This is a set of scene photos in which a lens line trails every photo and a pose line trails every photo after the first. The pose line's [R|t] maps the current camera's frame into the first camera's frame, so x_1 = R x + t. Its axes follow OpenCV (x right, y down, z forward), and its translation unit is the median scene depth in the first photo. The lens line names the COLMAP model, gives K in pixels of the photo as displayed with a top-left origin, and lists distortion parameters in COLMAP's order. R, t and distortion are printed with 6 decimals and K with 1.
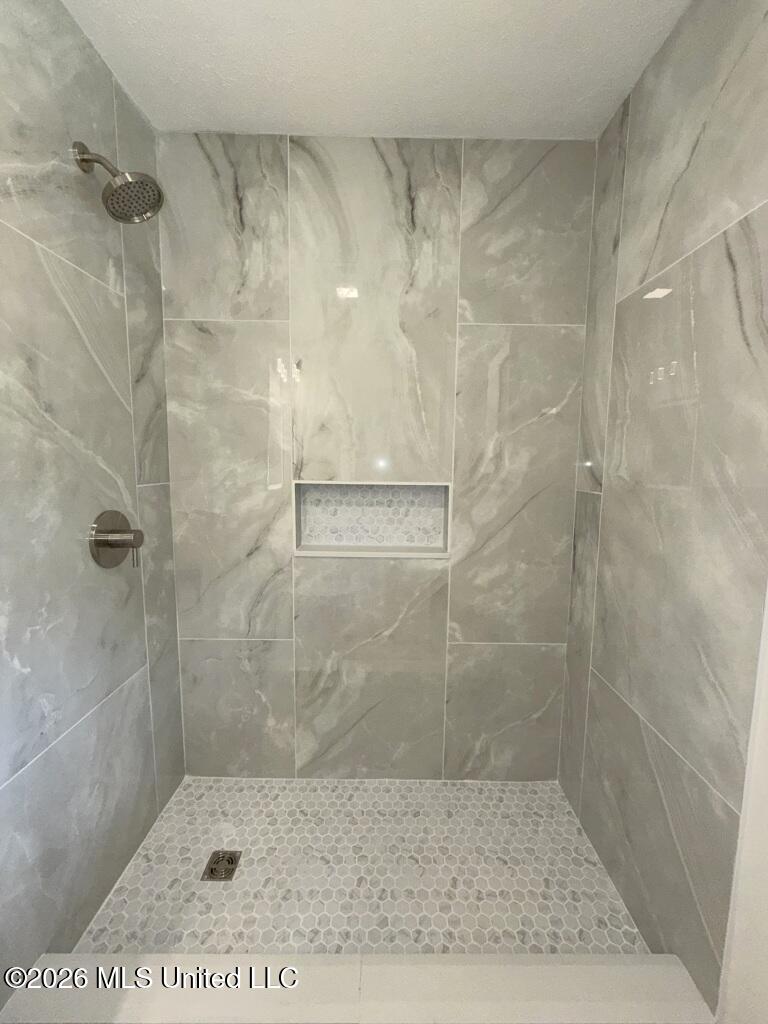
lens RADIAL K [[409.8, 0, 383.0], [0, 409.8, 509.1], [0, 0, 1]] dist [-0.000695, 0.000633]
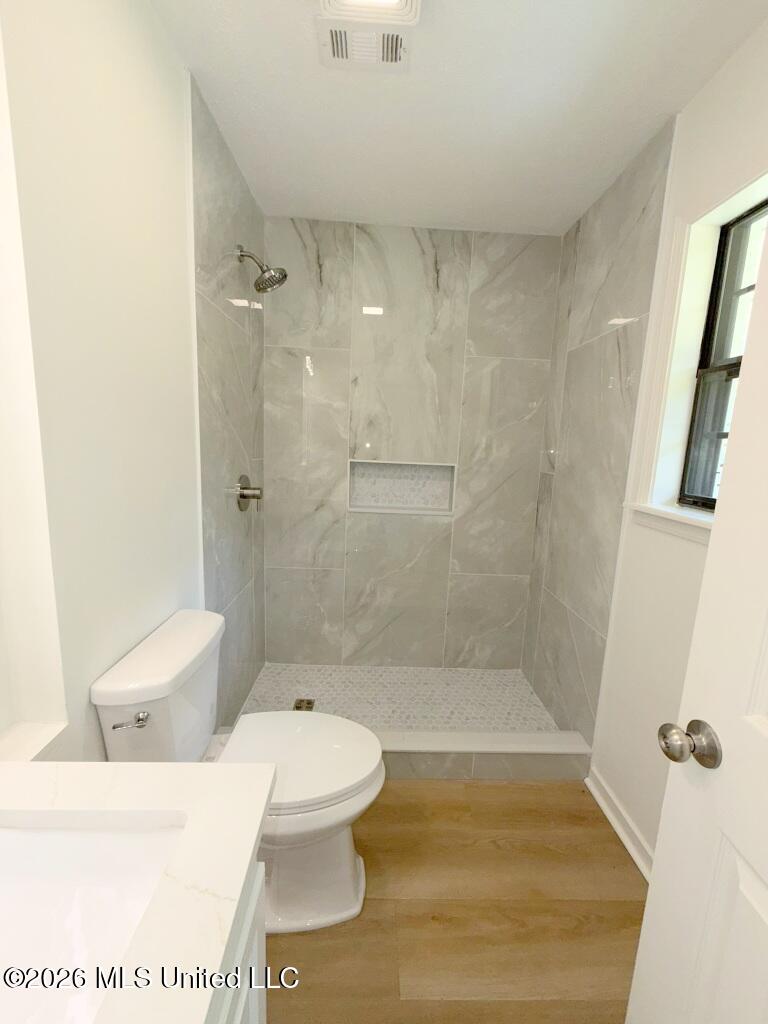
lens RADIAL K [[409.8, 0, 383.0], [0, 409.8, 509.1], [0, 0, 1]] dist [-0.000695, 0.000633]
pose [[0.999157, 0.025325, 0.032298, -0.144464], [-0.026702, 0.998721, 0.042946, 0.042290], [-0.031169, -0.043772, 0.998555, -0.481836]]
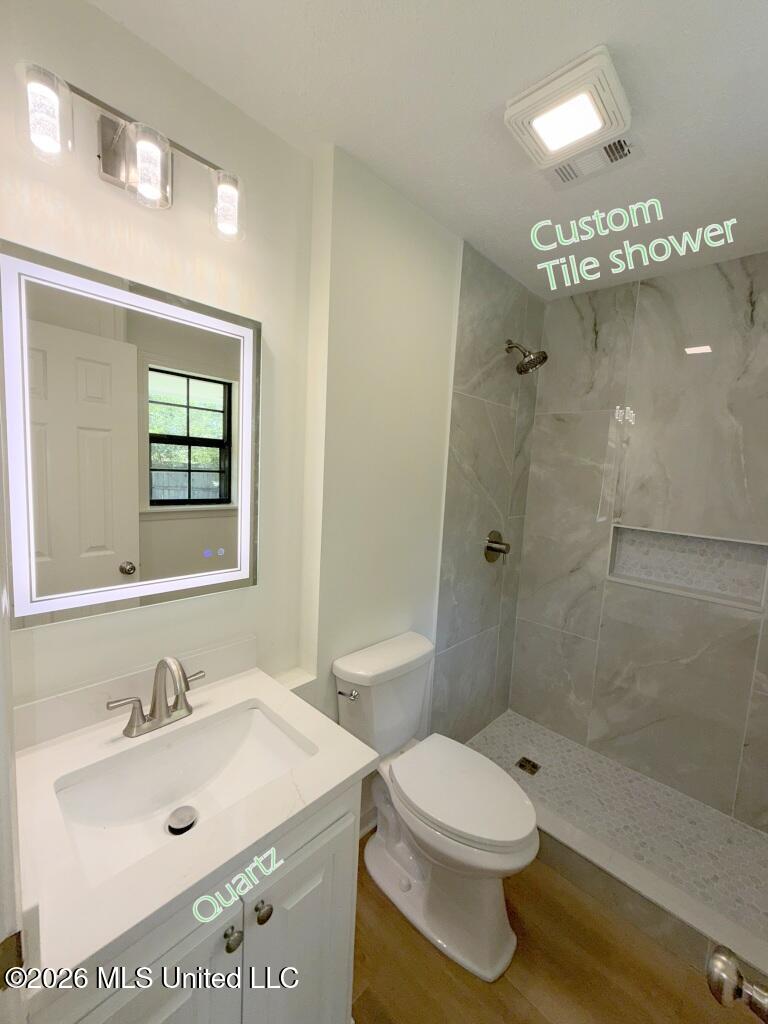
lens RADIAL K [[409.8, 0, 383.0], [0, 409.8, 509.1], [0, 0, 1]] dist [-0.000695, 0.000633]
pose [[0.720719, 0.096553, -0.686471, 0.163640], [-0.126198, 0.991980, 0.007029, -0.033278], [0.681644, 0.081566, 0.727123, -0.521671]]
